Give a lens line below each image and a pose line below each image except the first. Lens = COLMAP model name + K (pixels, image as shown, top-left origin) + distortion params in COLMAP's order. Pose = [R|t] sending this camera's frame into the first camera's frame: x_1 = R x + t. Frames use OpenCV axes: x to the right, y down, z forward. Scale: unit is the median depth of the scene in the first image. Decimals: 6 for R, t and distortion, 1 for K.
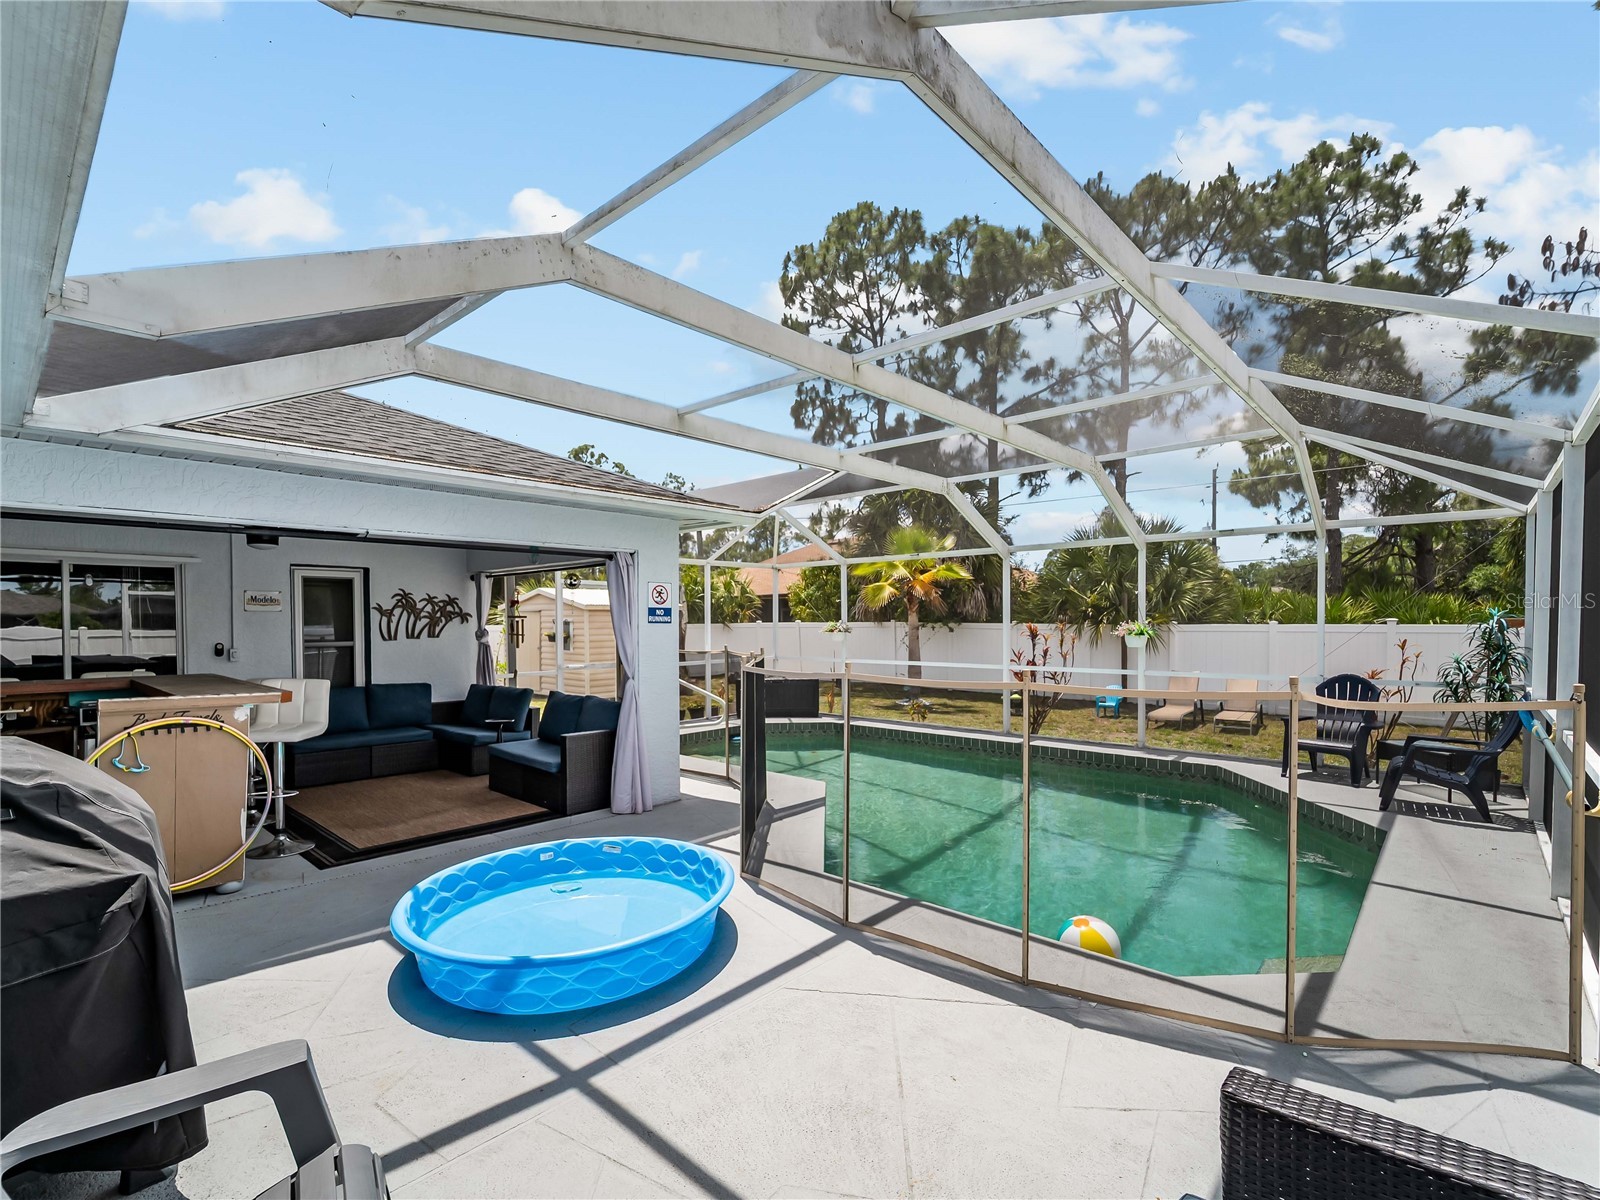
lens RADIAL K [[743.6, 0, 810.2], [0, 743.6, 636.9], [0, 0, 1]] dist [0.002651, 0.000199]
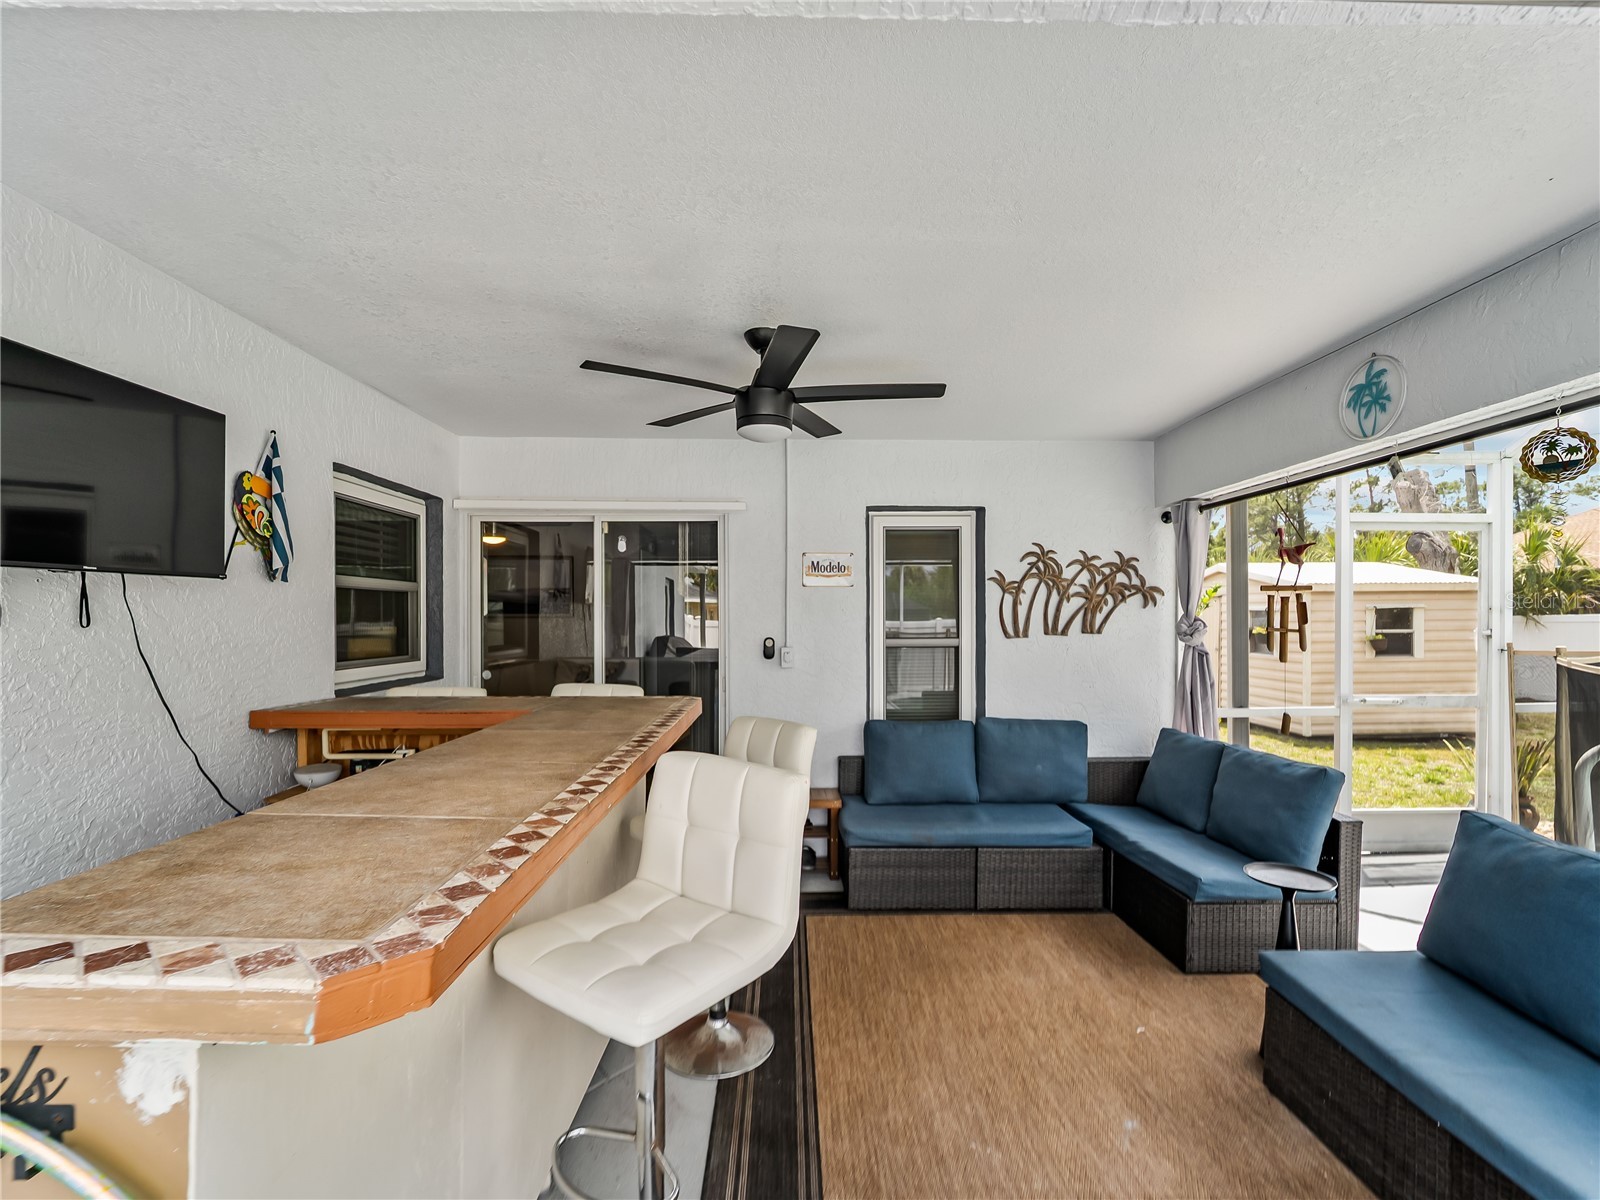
lens RADIAL K [[728.4, 0, 810.0], [0, 728.4, 628.5], [0, 0, 1]] dist [-0.000297, -0.000706]
pose [[0.691986, 0.011698, -0.721816, -0.281371], [-0.014487, 0.999892, 0.002317, -0.001145], [0.721766, 0.008854, 0.692081, 0.515994]]
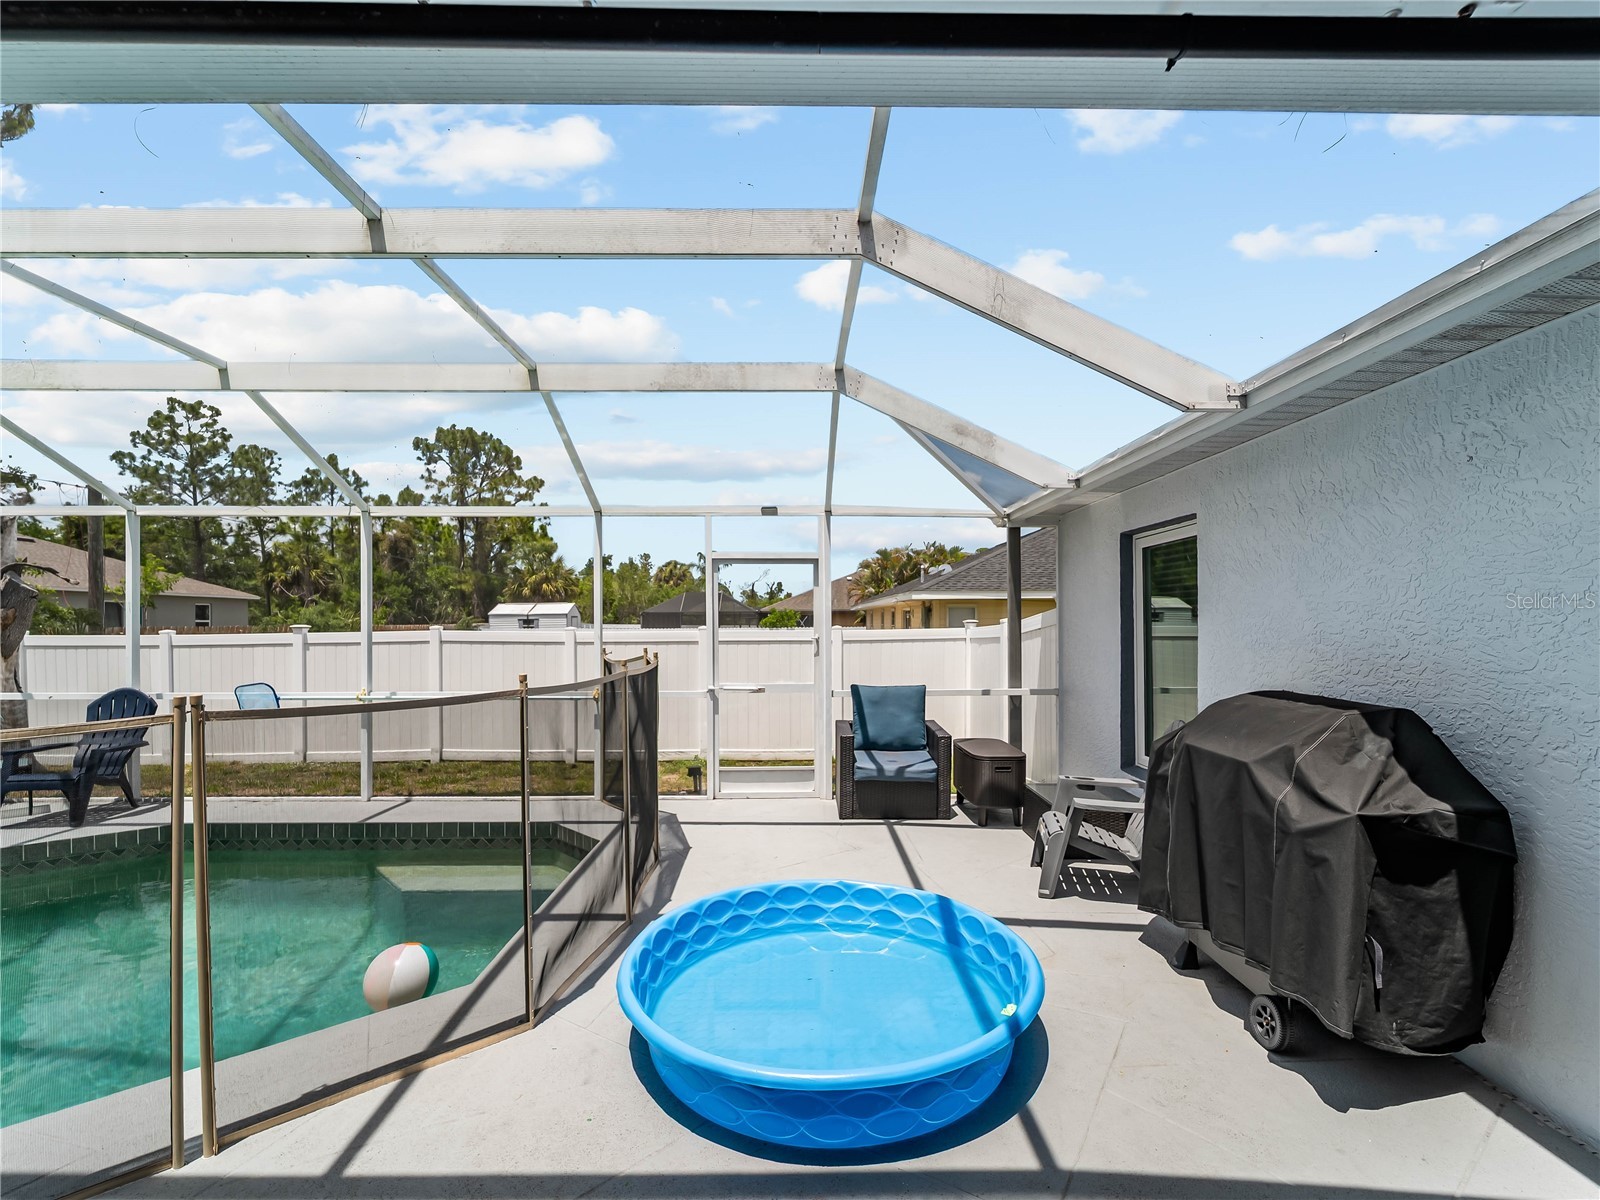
lens RADIAL K [[728.4, 0, 810.0], [0, 728.4, 628.5], [0, 0, 1]] dist [-0.000297, -0.000706]
pose [[-0.682683, 0.000452, 0.730714, -0.372372], [0.021881, 0.999564, 0.019824, -0.010242], [-0.730387, 0.029522, -0.682396, 0.659785]]
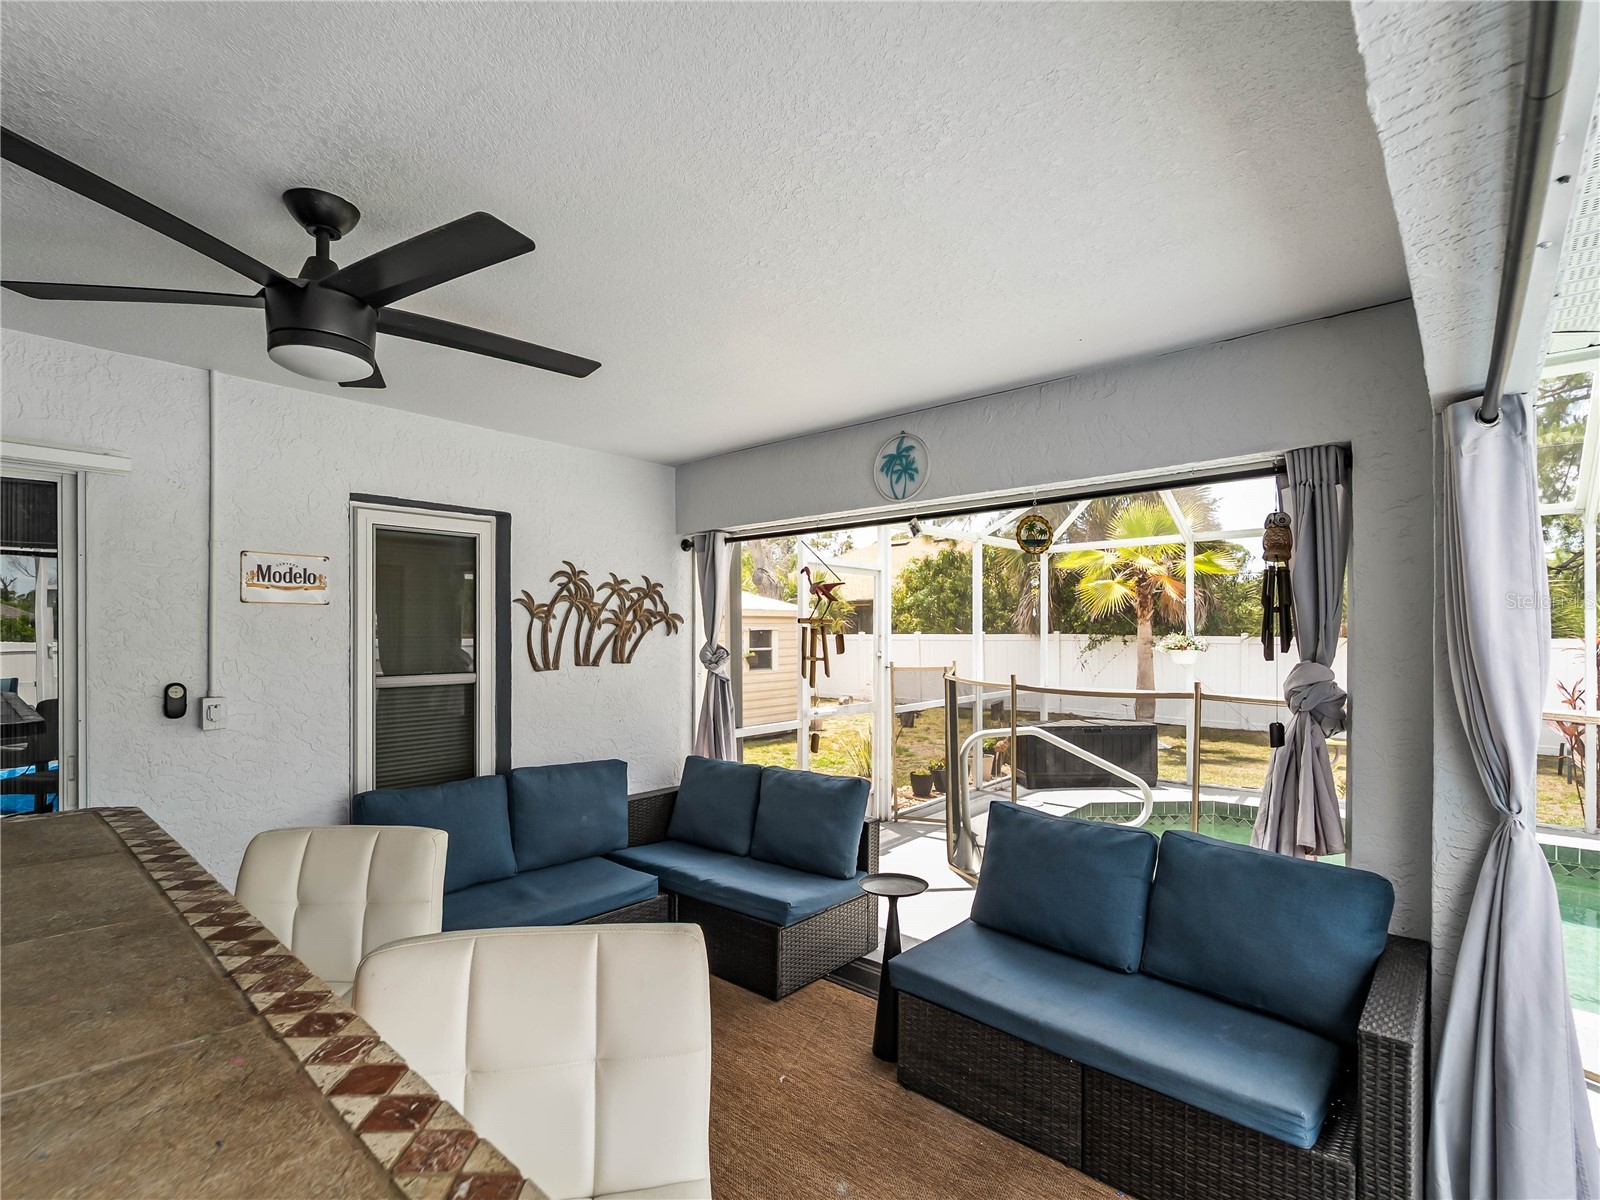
lens RADIAL K [[756.7, 0, 809.3], [0, 756.7, 631.0], [0, 0, 1]] dist [0.000078, -0.000340]
pose [[0.999859, 0.004547, 0.016158, -0.404283], [-0.004176, 0.999729, -0.022913, -0.009723], [-0.016258, 0.022842, 0.999607, 0.516605]]
